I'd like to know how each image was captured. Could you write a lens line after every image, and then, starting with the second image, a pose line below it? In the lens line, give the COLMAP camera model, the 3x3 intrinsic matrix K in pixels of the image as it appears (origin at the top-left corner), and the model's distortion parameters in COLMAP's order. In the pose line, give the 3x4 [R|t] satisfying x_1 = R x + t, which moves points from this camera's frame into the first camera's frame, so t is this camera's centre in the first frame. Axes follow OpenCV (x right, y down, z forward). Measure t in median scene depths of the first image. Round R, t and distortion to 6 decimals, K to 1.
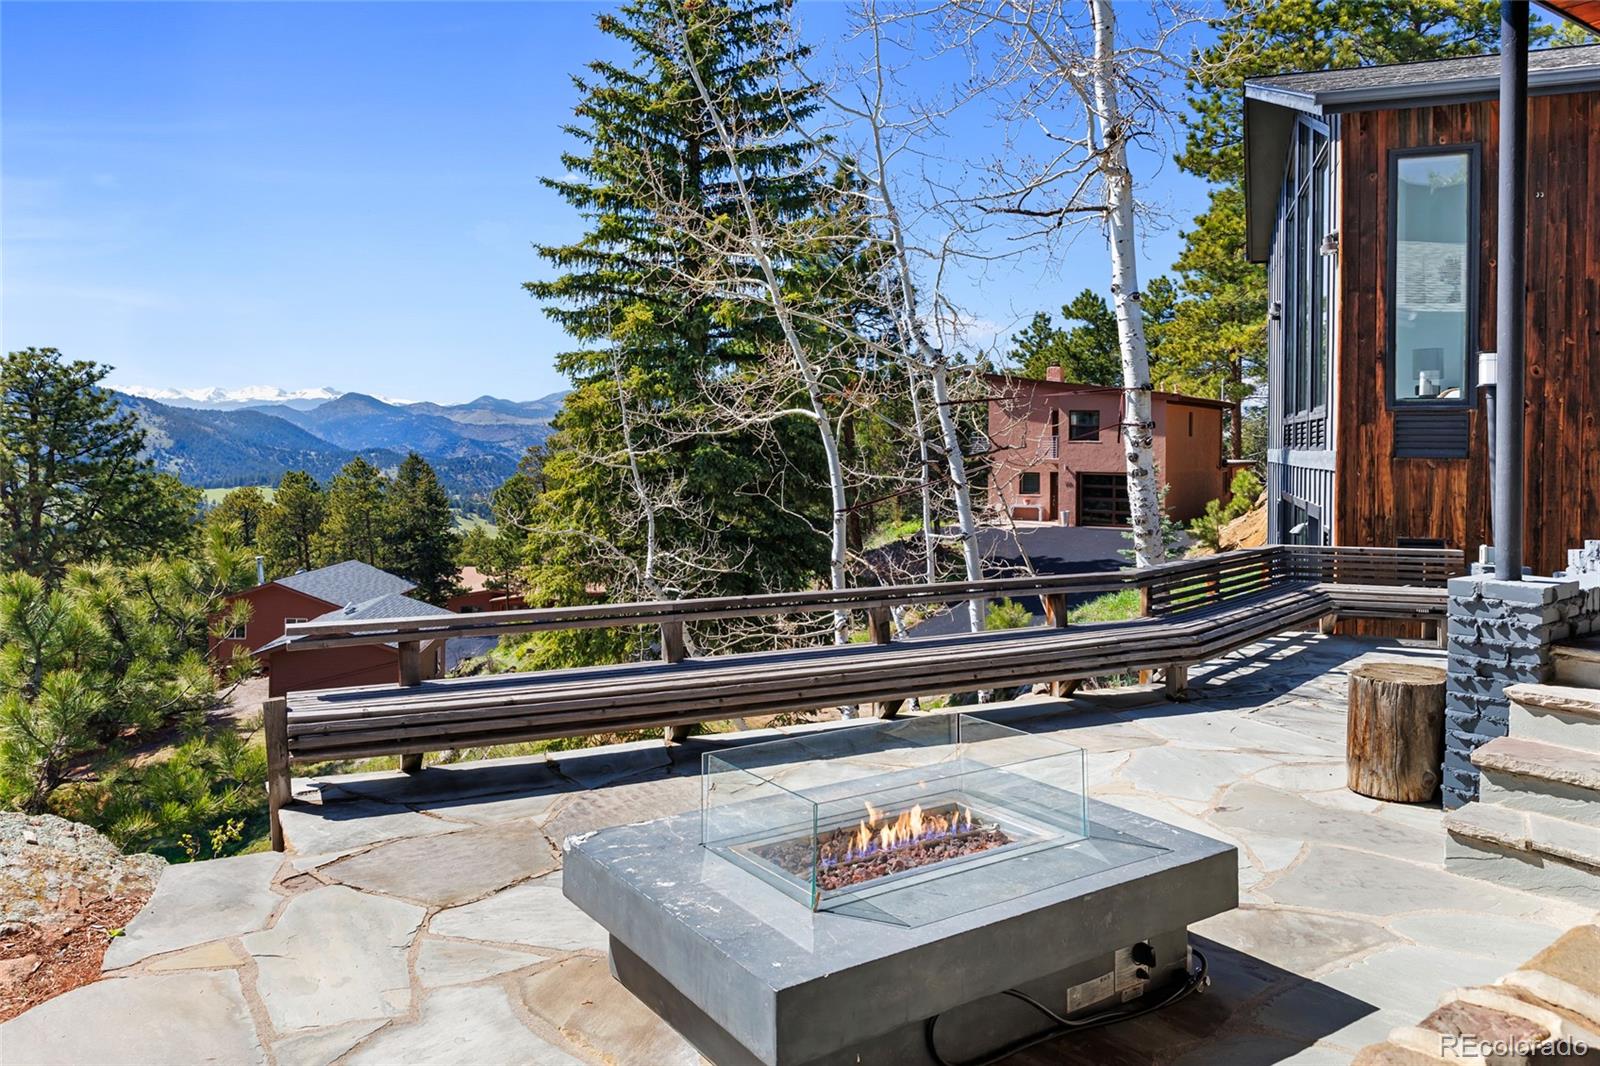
lens RADIAL K [[1131.2, 0, 799.2], [0, 1131.2, 468.3], [0, 0, 1]] dist [-0.002202, 0.004978]
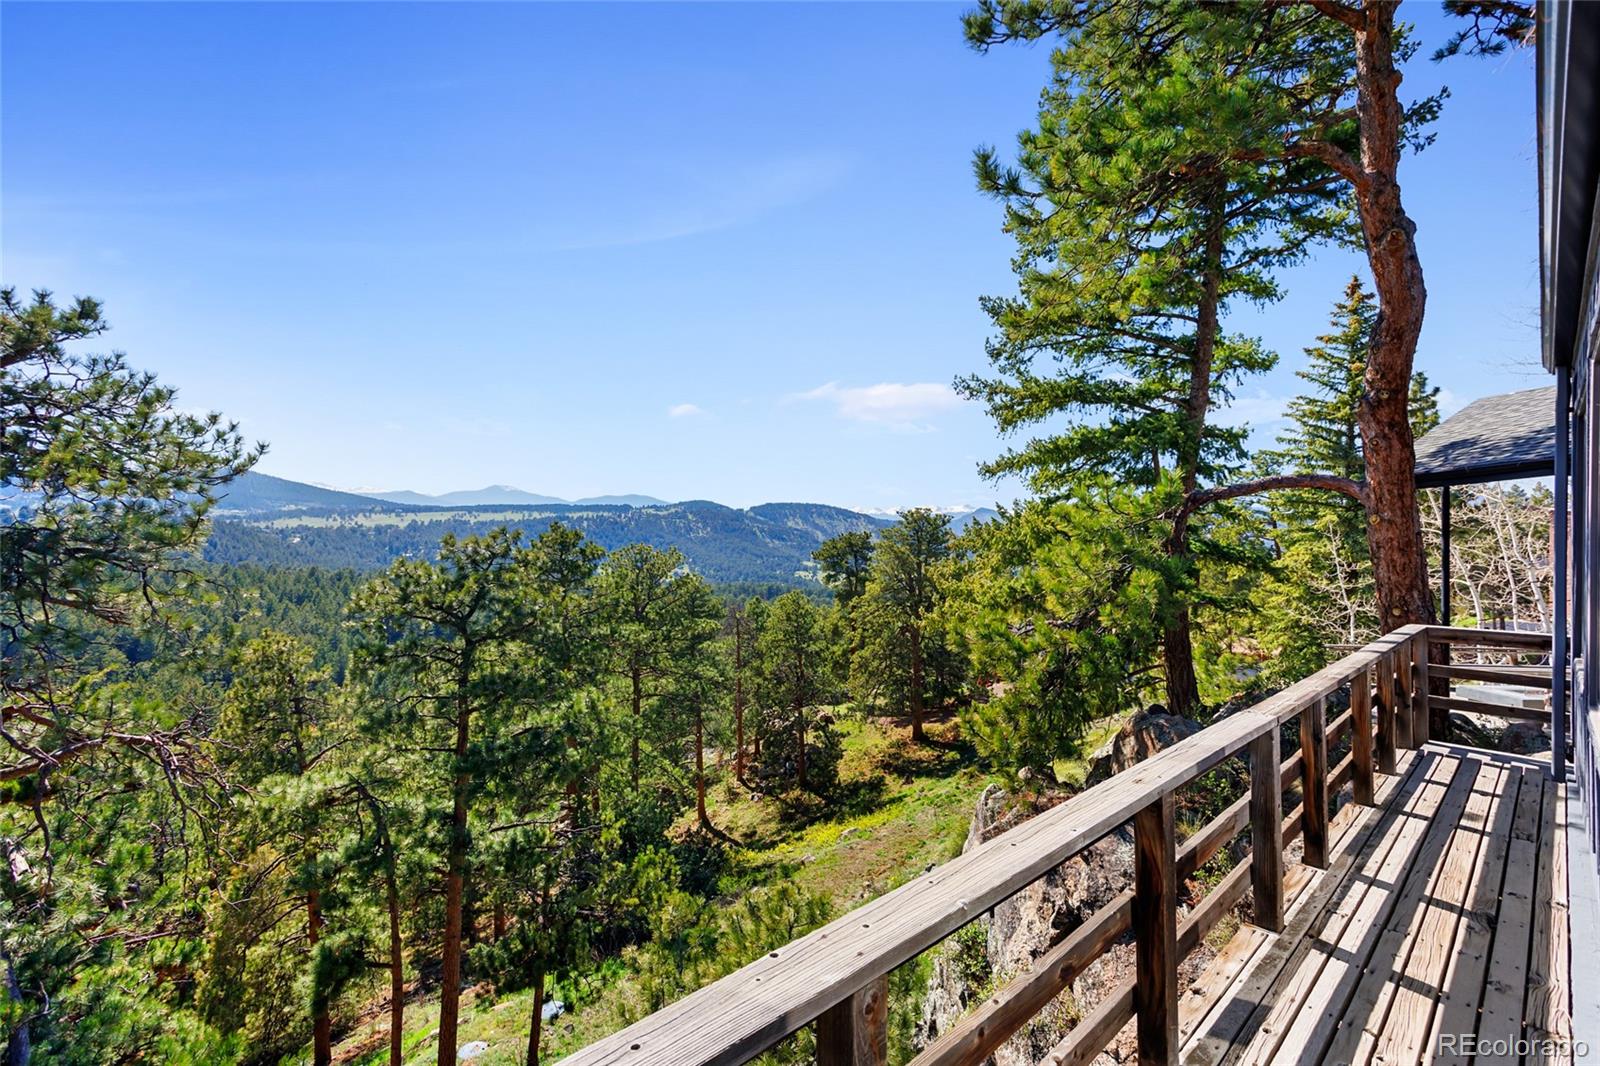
lens RADIAL K [[807.2, 0, 800.0], [0, 807.2, 533.0], [0, 0, 1]] dist [0.000712, 0.000318]
pose [[0.839660, -0.007177, -0.543065, -0.060552], [-0.007309, 0.999673, -0.024512, -0.023642], [0.543063, 0.024551, 0.839333, -0.325376]]
